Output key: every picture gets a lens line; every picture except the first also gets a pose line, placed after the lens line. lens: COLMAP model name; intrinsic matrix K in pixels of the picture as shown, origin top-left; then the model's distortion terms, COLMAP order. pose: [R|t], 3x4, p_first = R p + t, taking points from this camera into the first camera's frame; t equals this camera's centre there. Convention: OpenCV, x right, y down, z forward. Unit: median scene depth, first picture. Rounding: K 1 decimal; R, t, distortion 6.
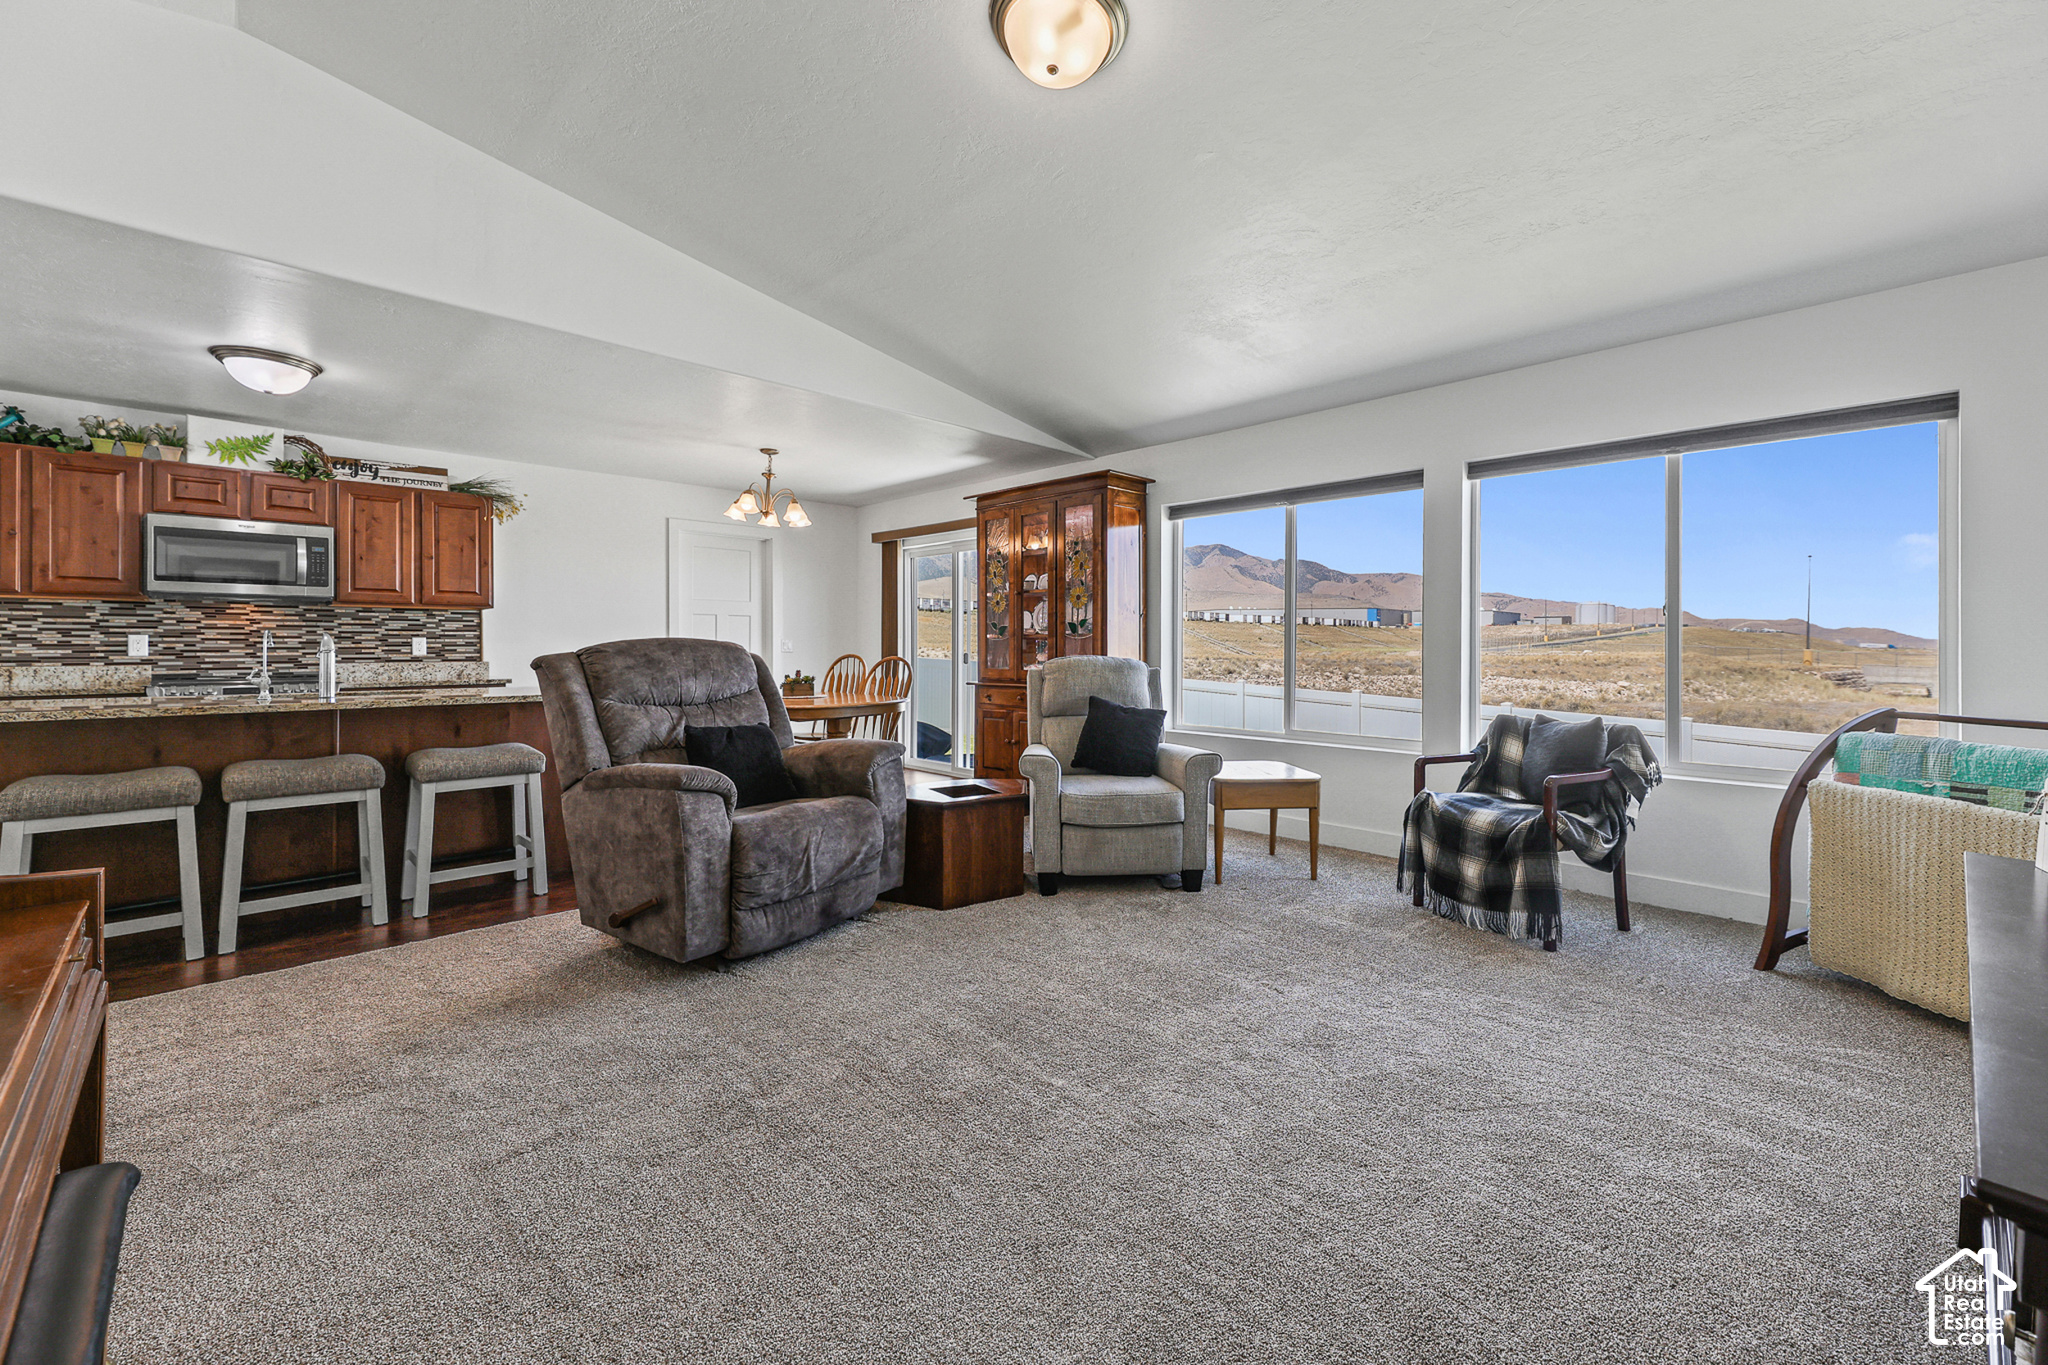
lens RADIAL K [[831.5, 0, 1016.8], [0, 831.5, 640.6], [0, 0, 1]] dist [0.012812, -0.000941]
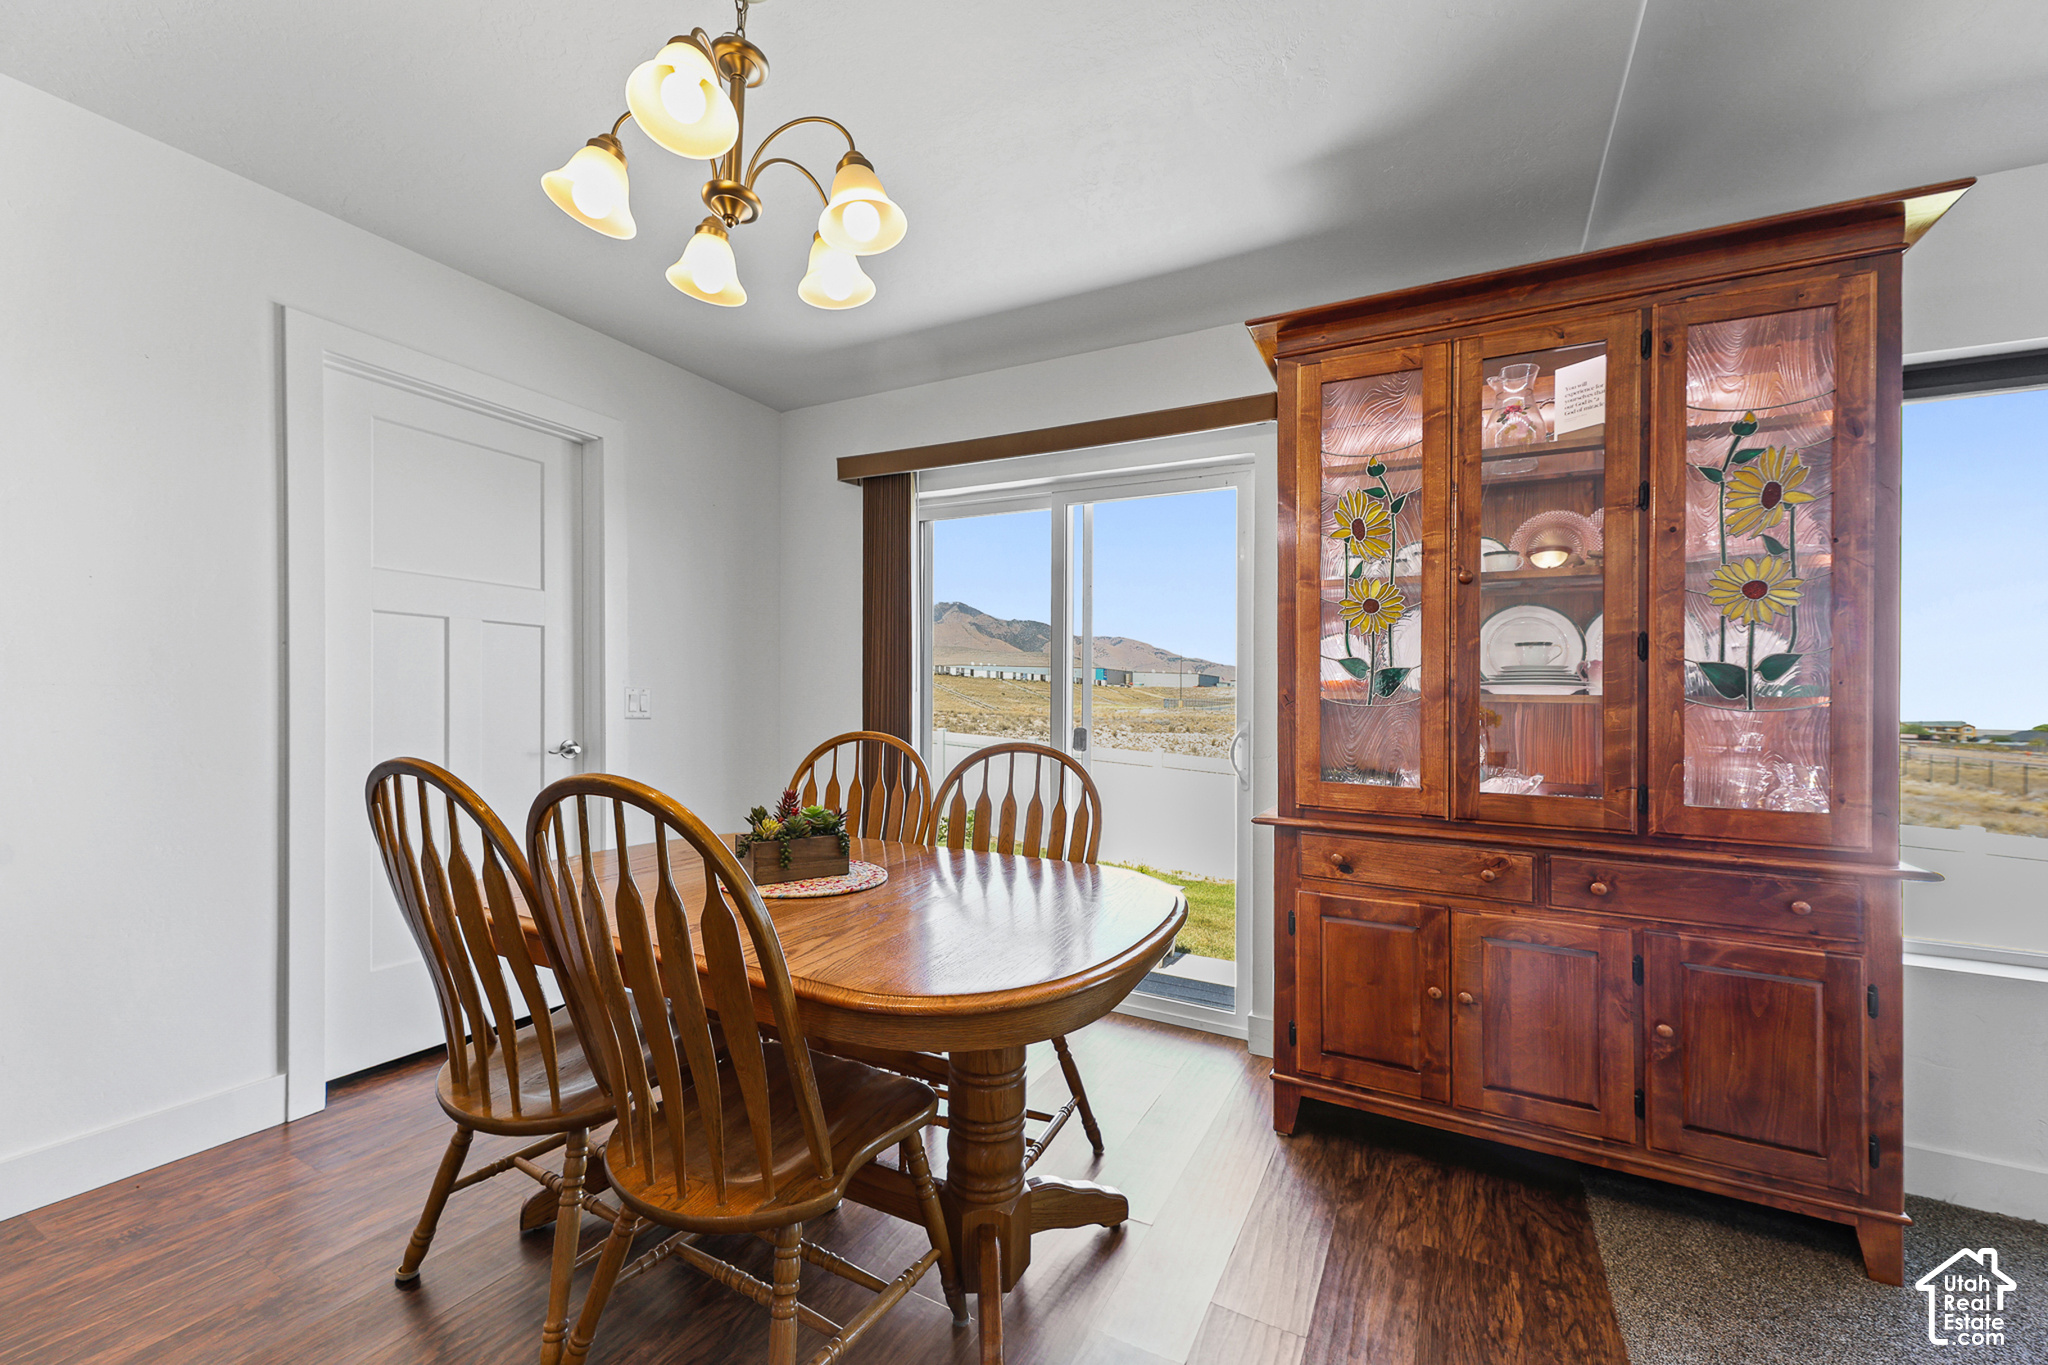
lens RADIAL K [[821.0, 0, 1018.2], [0, 821.0, 759.6], [0, 0, 1]] dist [0.000190, 0.000040]
pose [[0.952244, -0.002944, 0.305324, -0.336916], [-0.021595, 0.996800, 0.076964, -0.002448], [-0.304573, -0.079882, 0.949133, 0.824705]]
